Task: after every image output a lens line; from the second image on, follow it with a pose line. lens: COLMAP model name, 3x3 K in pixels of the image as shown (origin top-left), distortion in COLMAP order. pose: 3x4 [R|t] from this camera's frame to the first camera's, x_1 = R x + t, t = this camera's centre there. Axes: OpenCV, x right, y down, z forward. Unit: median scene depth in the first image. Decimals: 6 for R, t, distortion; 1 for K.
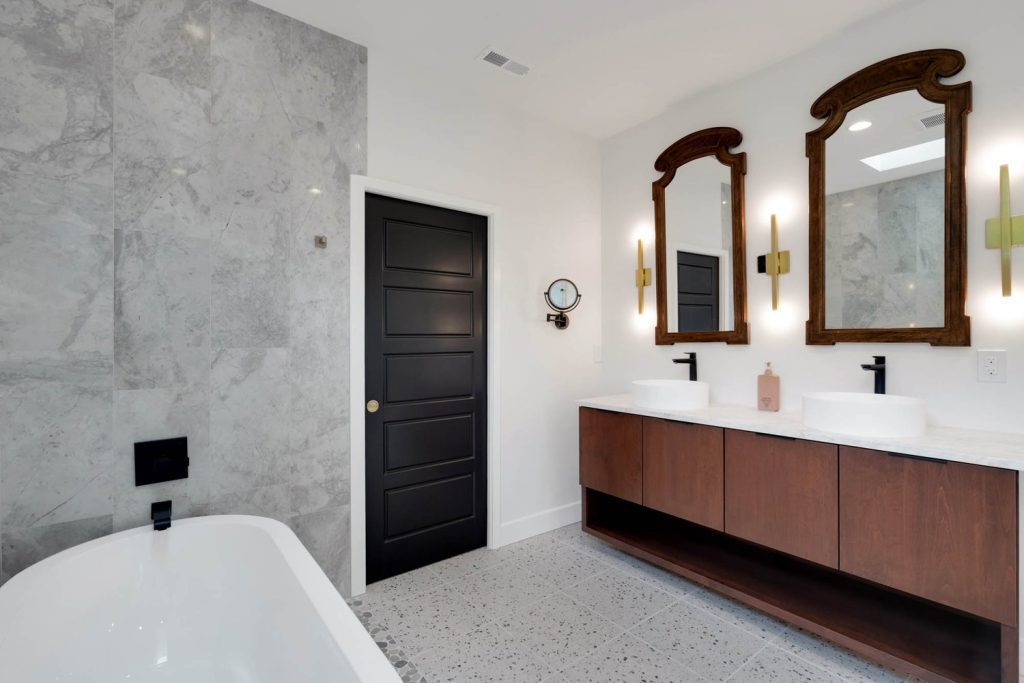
lens RADIAL K [[466.7, 0, 512.5], [0, 466.7, 341.1], [0, 0, 1]] dist [-0.000685, 0.001388]
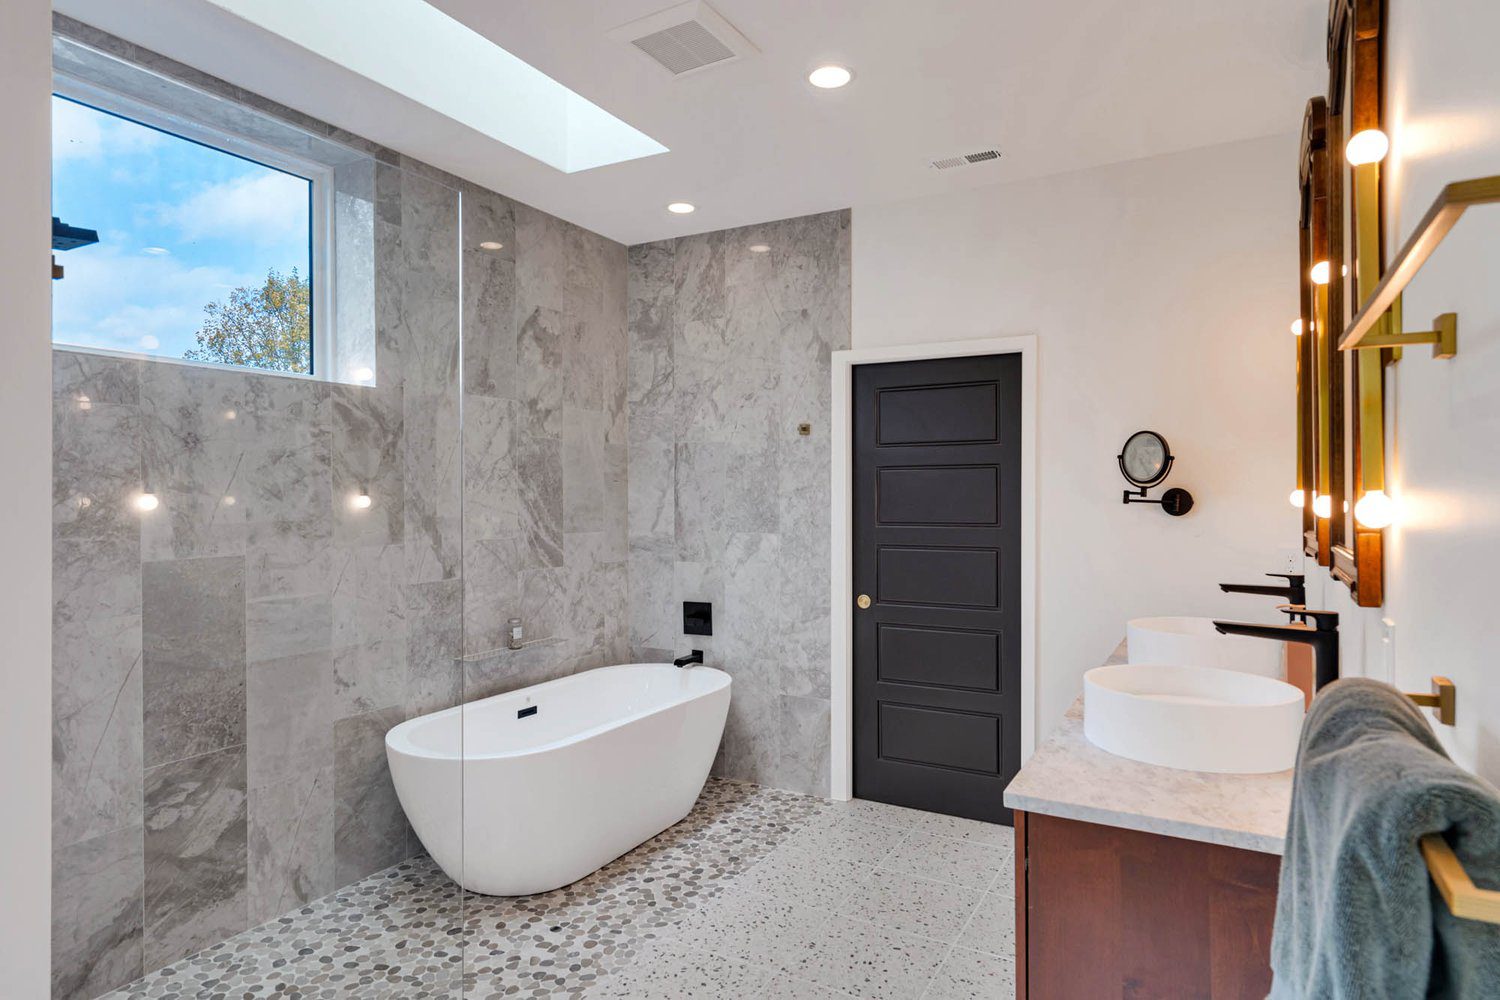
lens RADIAL K [[859.6, 0, 748.8], [0, 859.6, 495.3], [0, 0, 1]] dist [0.004376, 0.000022]
pose [[0.392409, 0.004415, -0.919780, 1.331303], [0.000797, 0.999986, 0.005140, -0.086169], [0.919791, -0.002750, 0.392400, 0.177695]]
